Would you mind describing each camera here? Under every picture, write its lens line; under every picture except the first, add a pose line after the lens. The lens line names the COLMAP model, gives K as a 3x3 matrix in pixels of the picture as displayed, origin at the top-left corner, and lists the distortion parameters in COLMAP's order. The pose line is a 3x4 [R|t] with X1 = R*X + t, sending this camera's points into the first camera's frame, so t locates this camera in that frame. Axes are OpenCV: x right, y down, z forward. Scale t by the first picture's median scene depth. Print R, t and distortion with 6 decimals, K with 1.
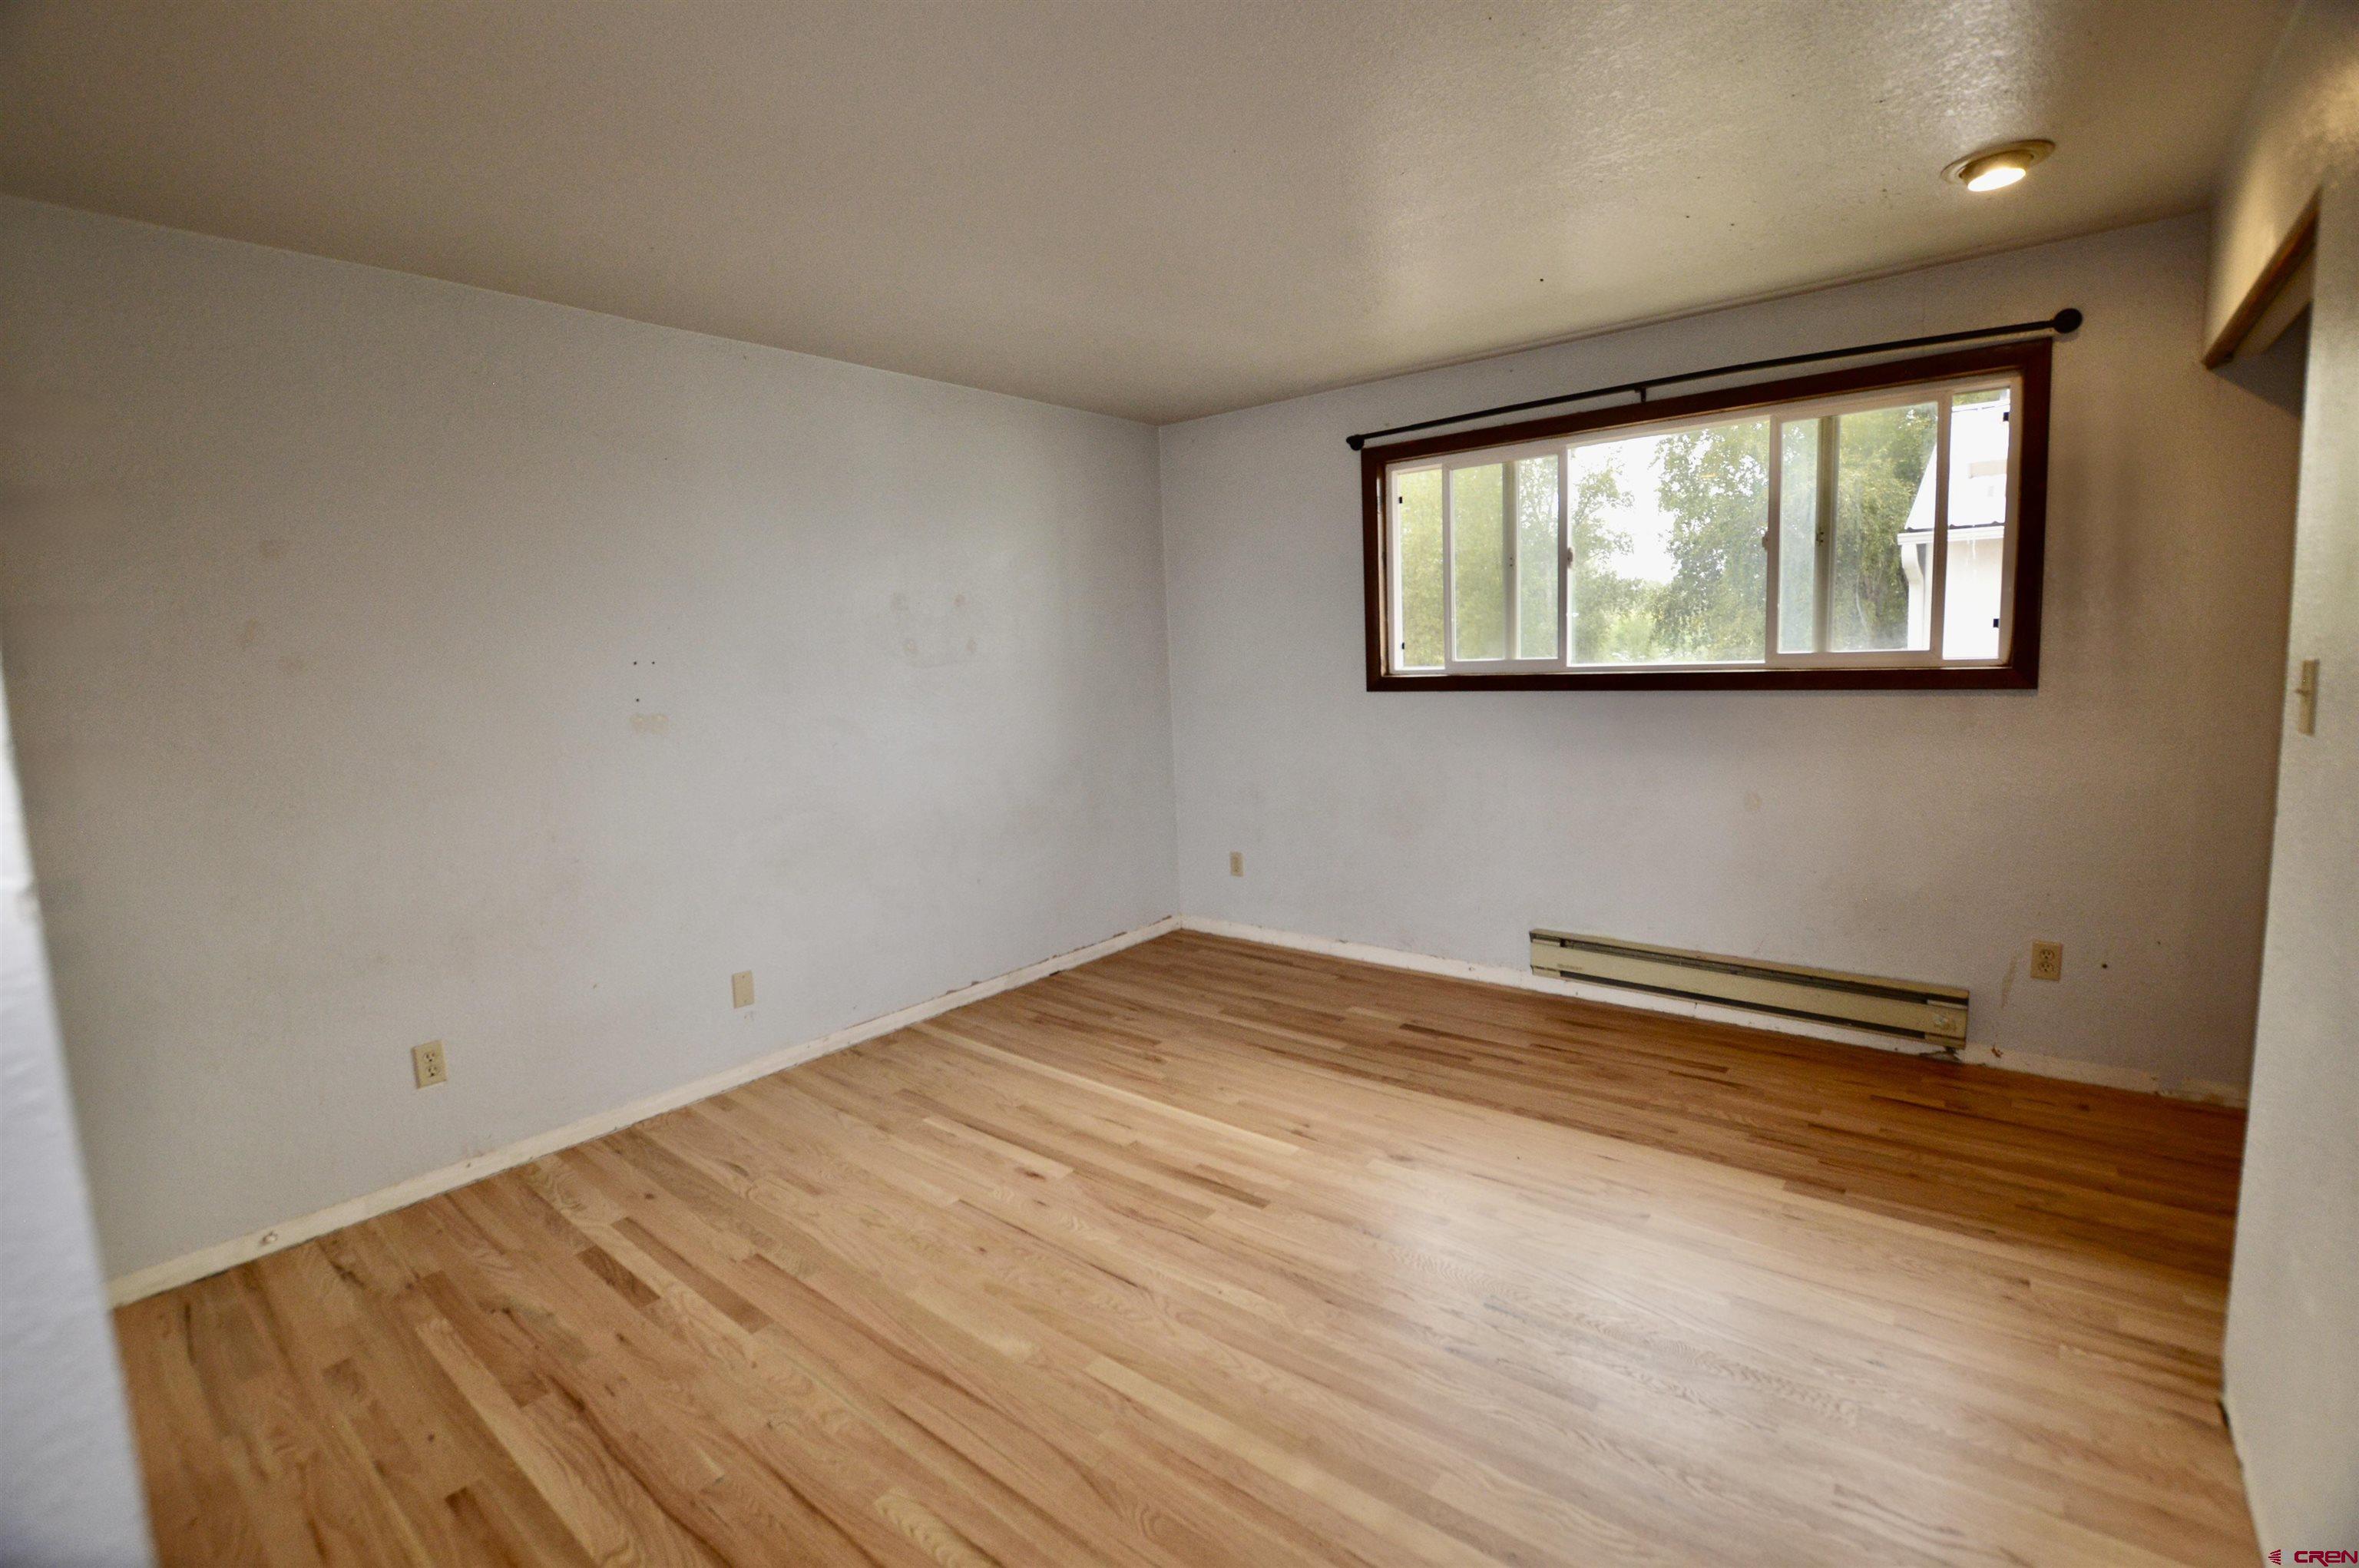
lens RADIAL K [[1049.0, 0, 1175.7], [0, 1049.0, 776.1], [0, 0, 1]] dist [-0.035976, 0.004885]
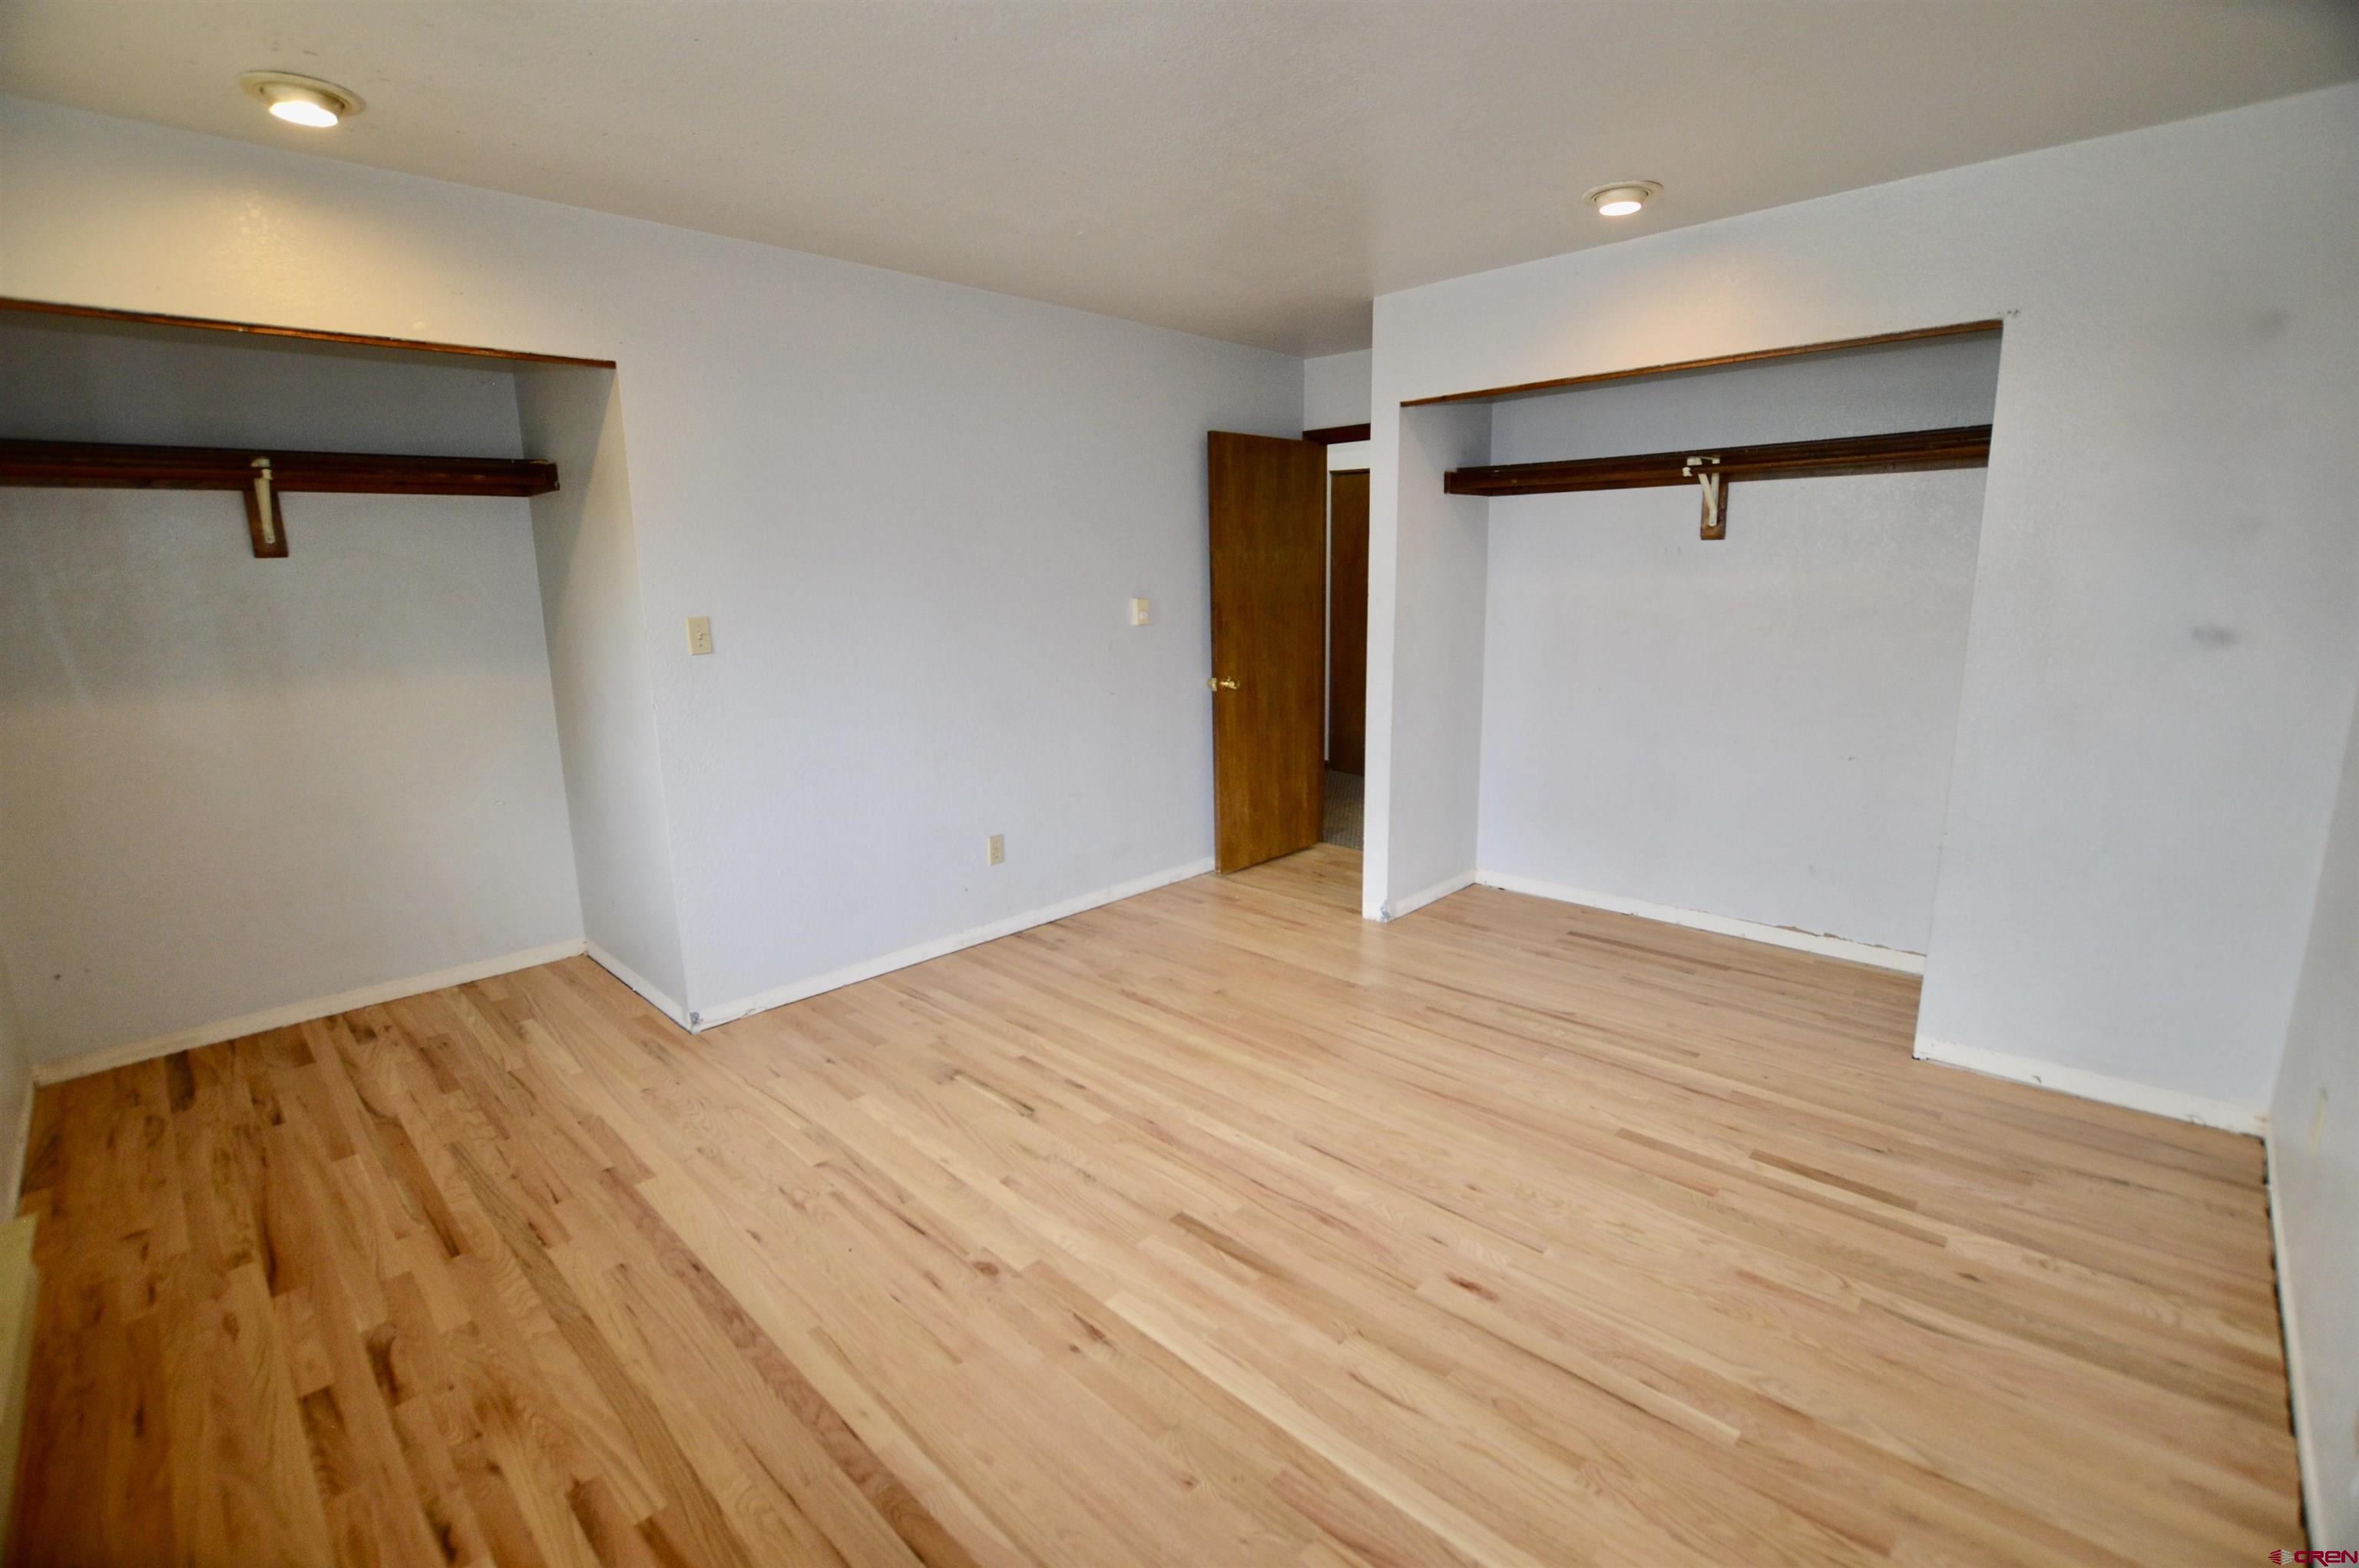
lens RADIAL K [[1049.0, 0, 1175.7], [0, 1049.0, 776.1], [0, 0, 1]] dist [-0.035976, 0.004885]
pose [[-0.994719, 0.039953, 0.094545, -0.012953], [0.067705, 0.947720, 0.311838, -0.227671], [-0.077143, 0.316592, -0.945420, 1.707480]]
